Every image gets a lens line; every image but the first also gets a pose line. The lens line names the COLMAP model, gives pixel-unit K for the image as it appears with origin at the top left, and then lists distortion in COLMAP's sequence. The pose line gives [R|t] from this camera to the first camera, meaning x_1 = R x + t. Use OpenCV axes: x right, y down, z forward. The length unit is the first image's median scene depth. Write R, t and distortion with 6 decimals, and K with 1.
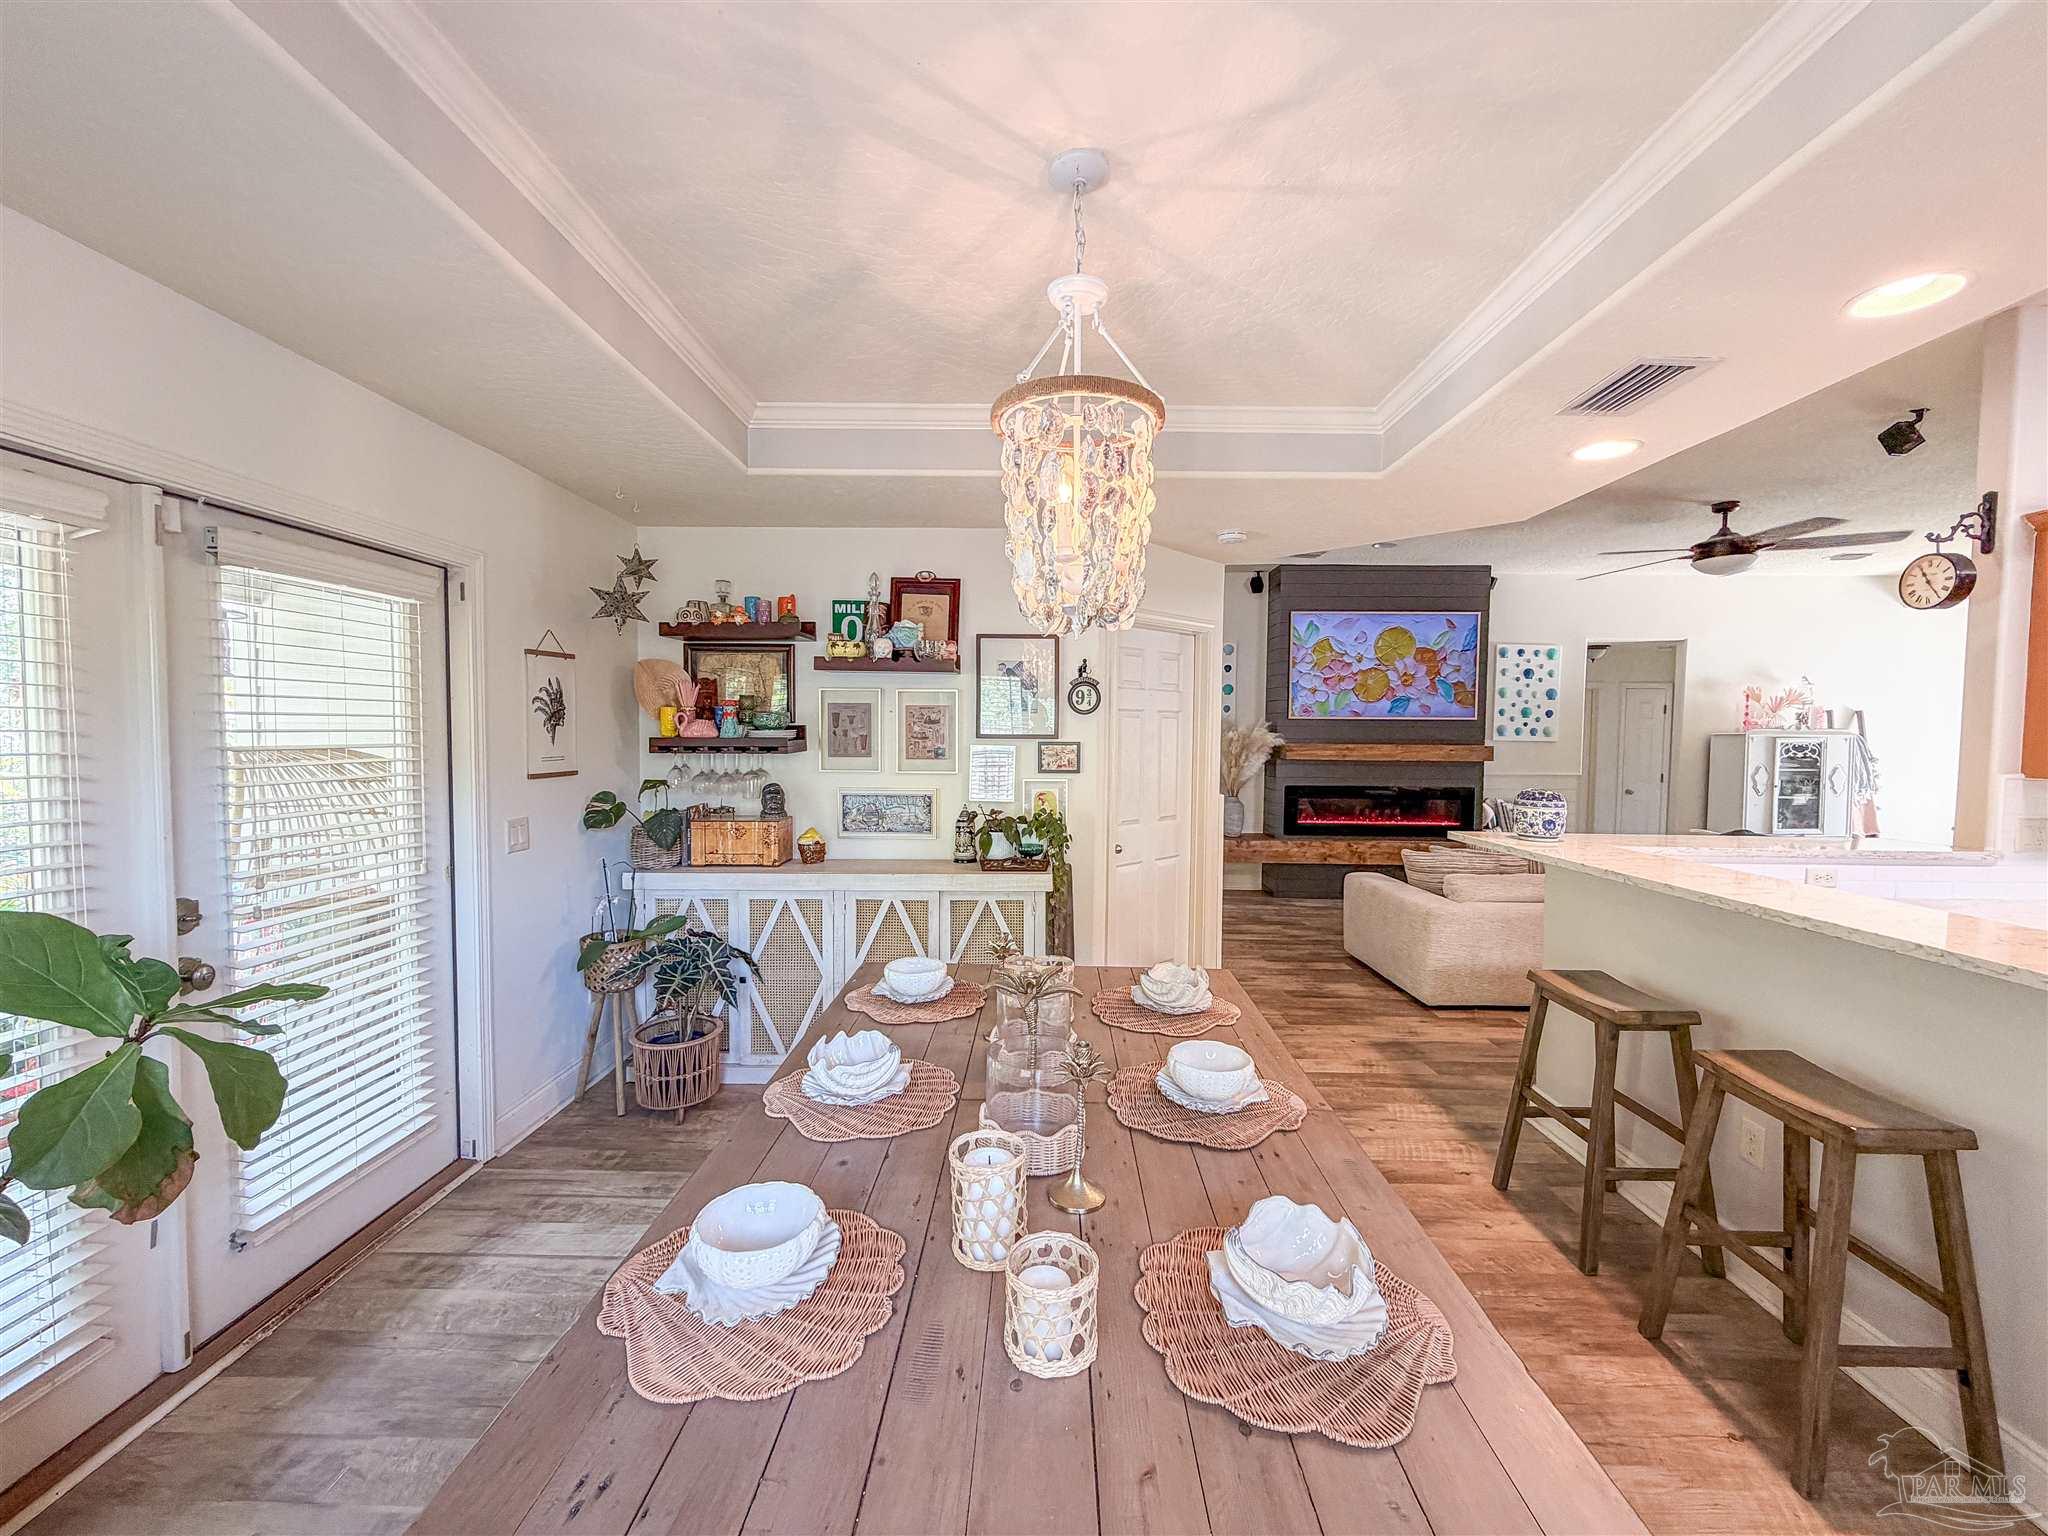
lens RADIAL K [[815.7, 0, 1021.8], [0, 815.7, 765.1], [0, 0, 1]] dist [0.000083, 0.000066]
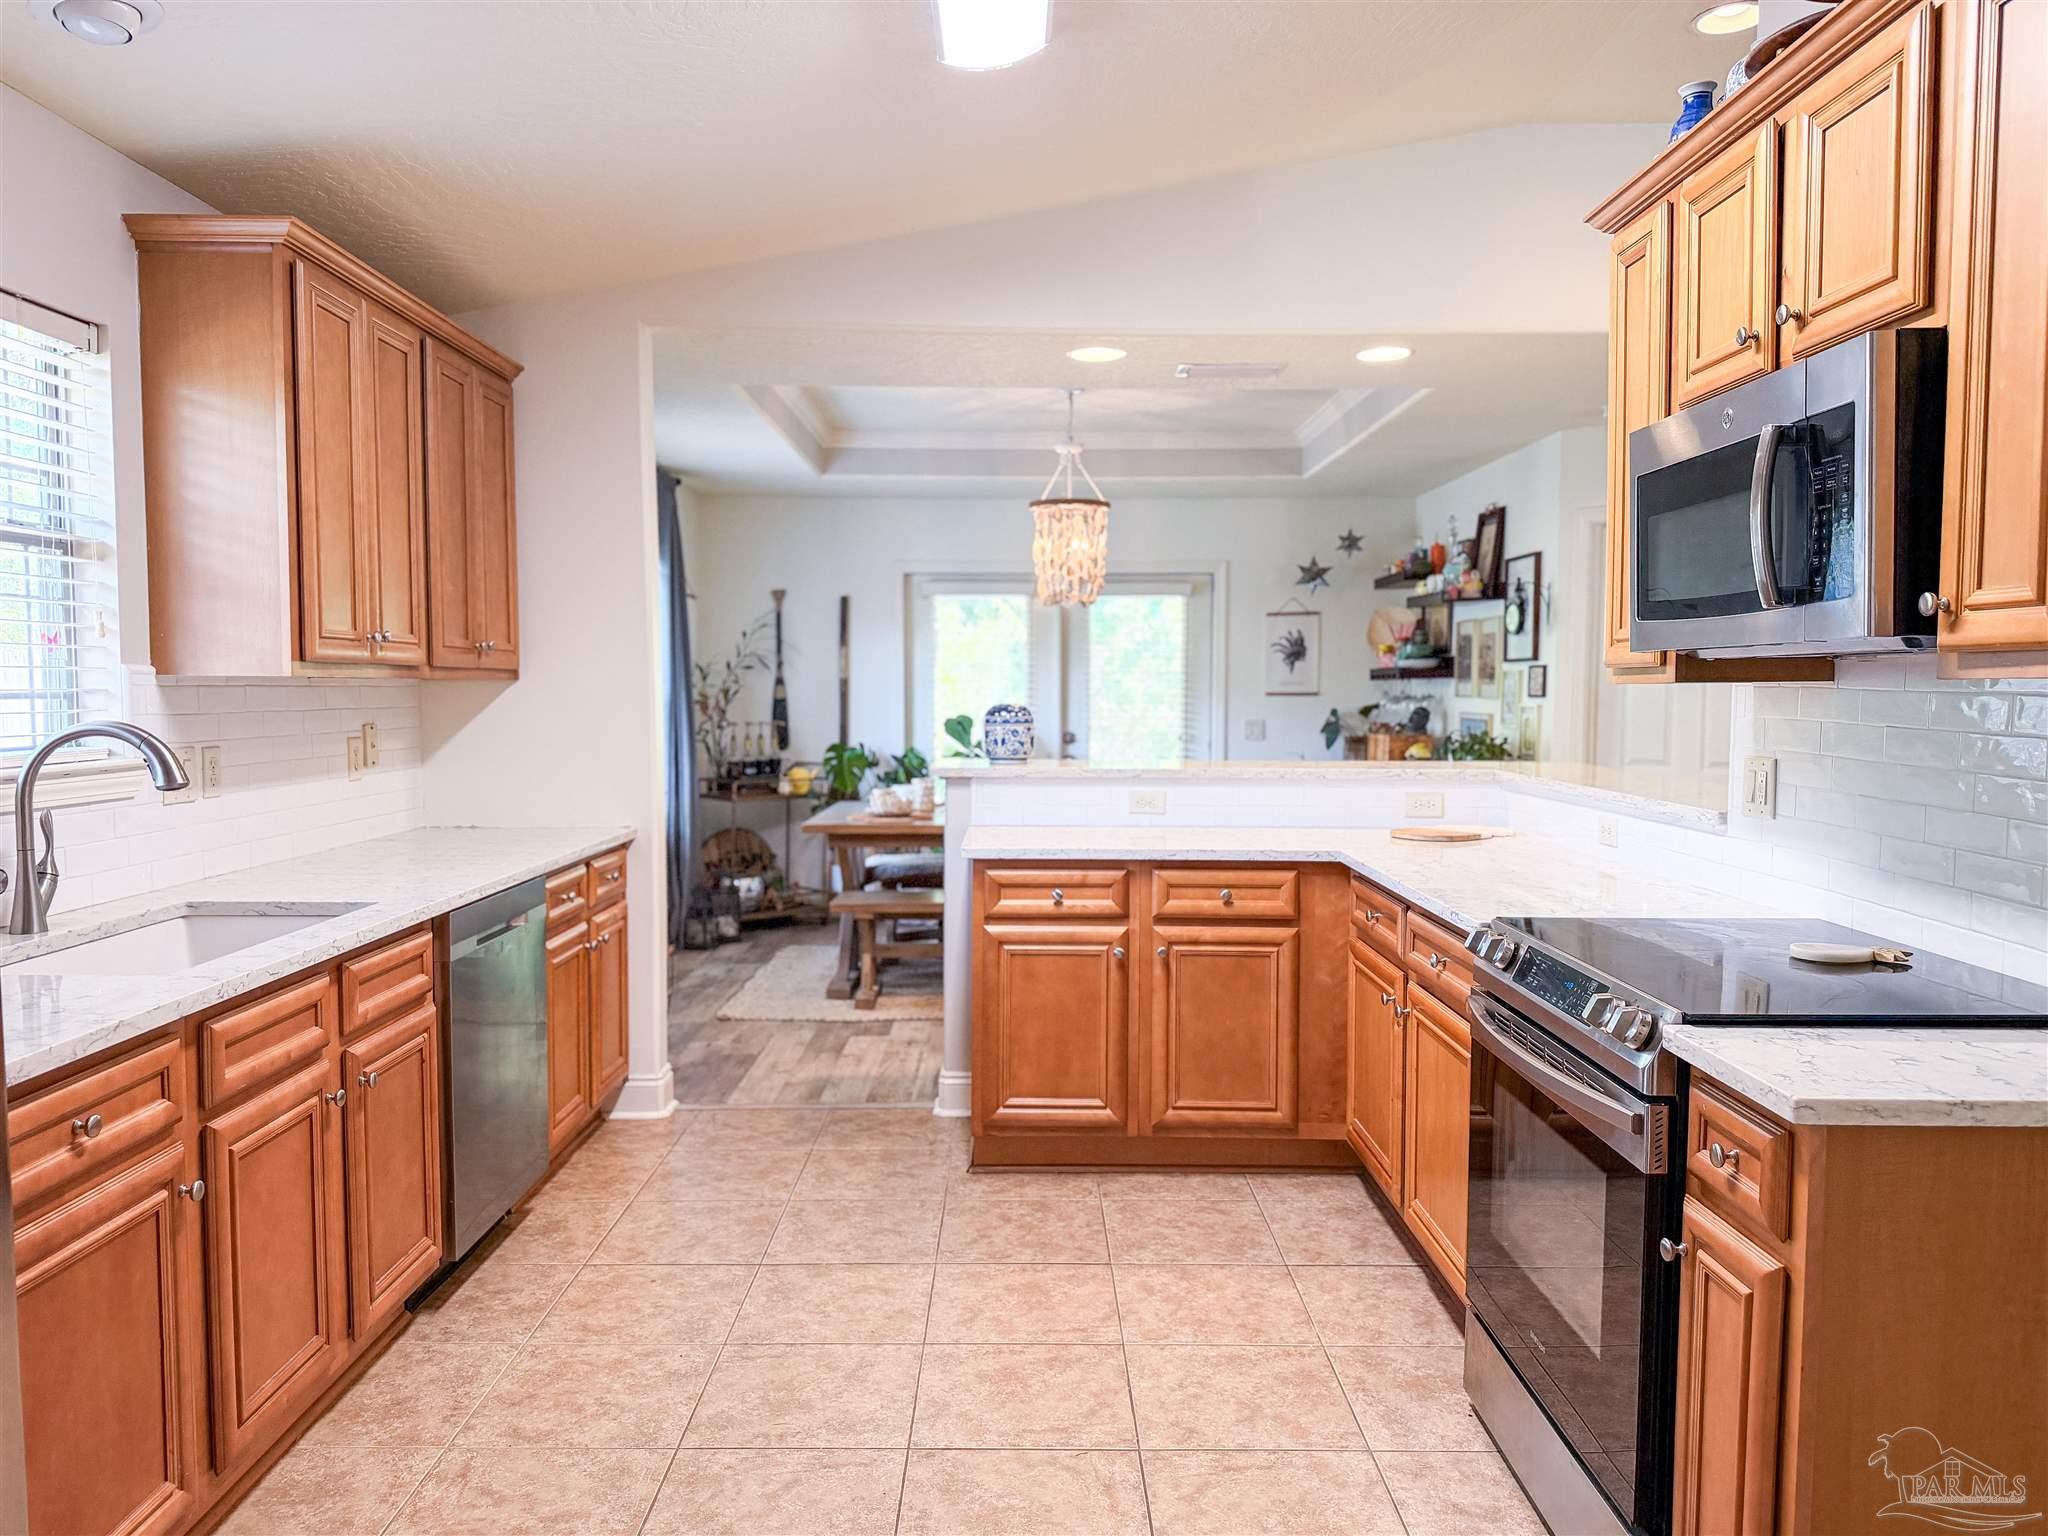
lens RADIAL K [[1440.0, 0, 1034.5], [0, 1440.0, 768.1], [0, 0, 1]] dist [0.122615, -0.181910]
pose [[0.028850, 0.046802, -0.998487, 1.786260], [-0.040809, 0.998126, 0.045606, 0.039248], [0.998750, 0.039432, 0.030706, 0.383906]]
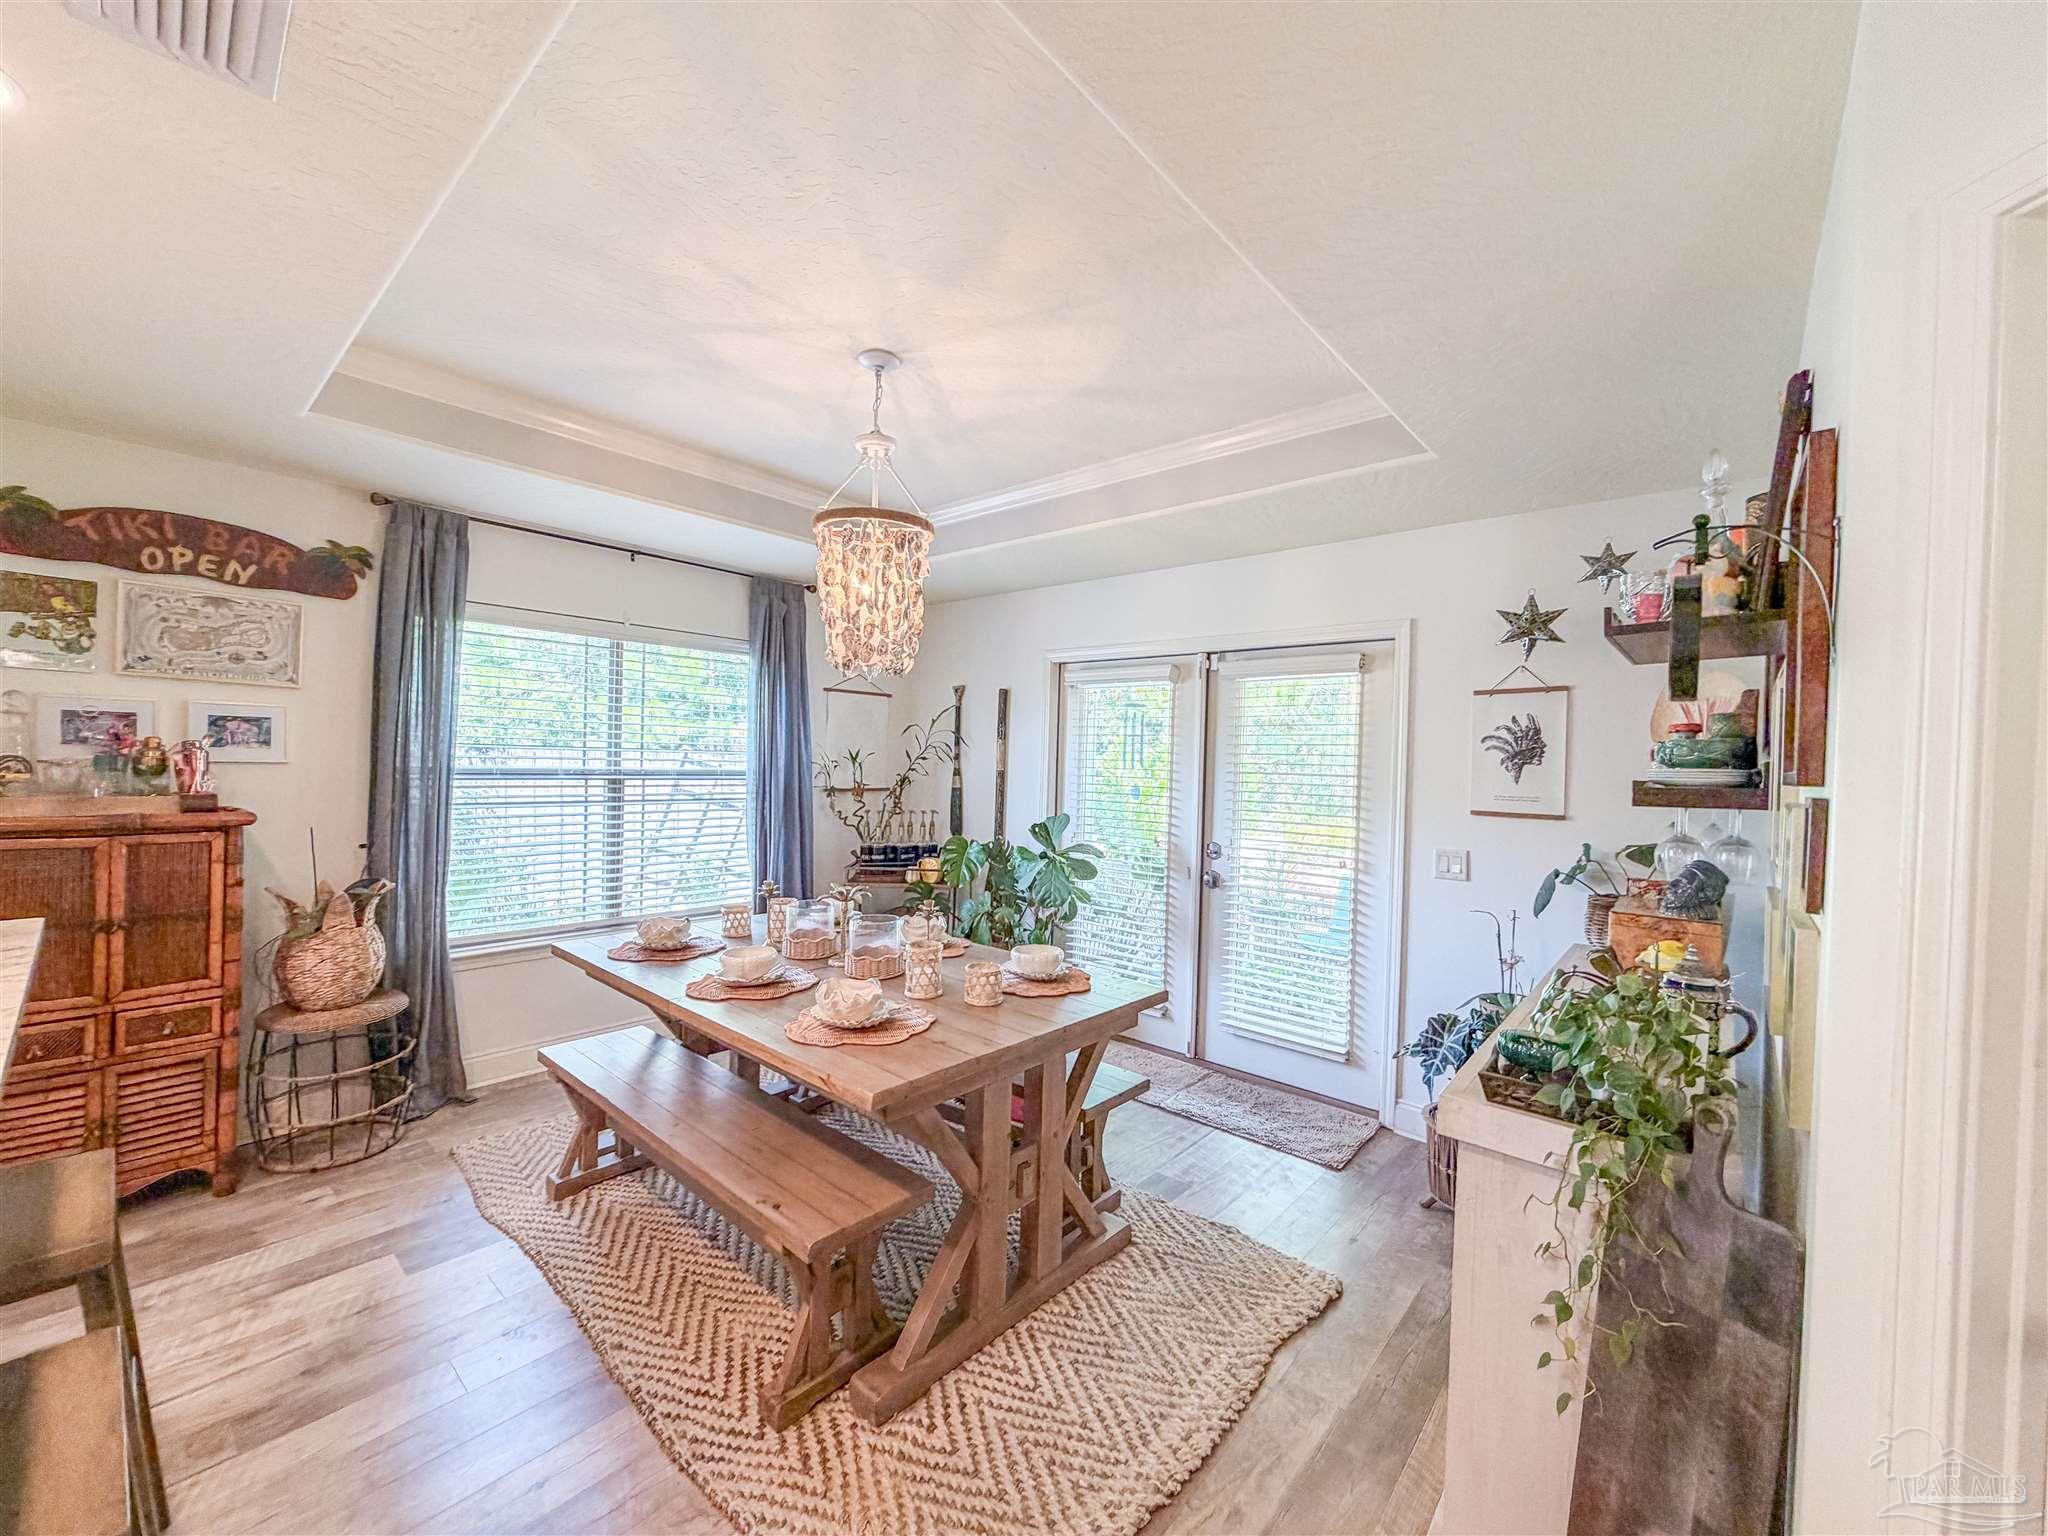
lens RADIAL K [[815.7, 0, 1021.8], [0, 815.7, 765.1], [0, 0, 1]] dist [0.000083, 0.000066]
pose [[-0.643657, -0.019586, -0.765063, 0.462047], [-0.061659, 0.997750, 0.026332, -0.031524], [0.762826, 0.064122, -0.643417, 1.001933]]
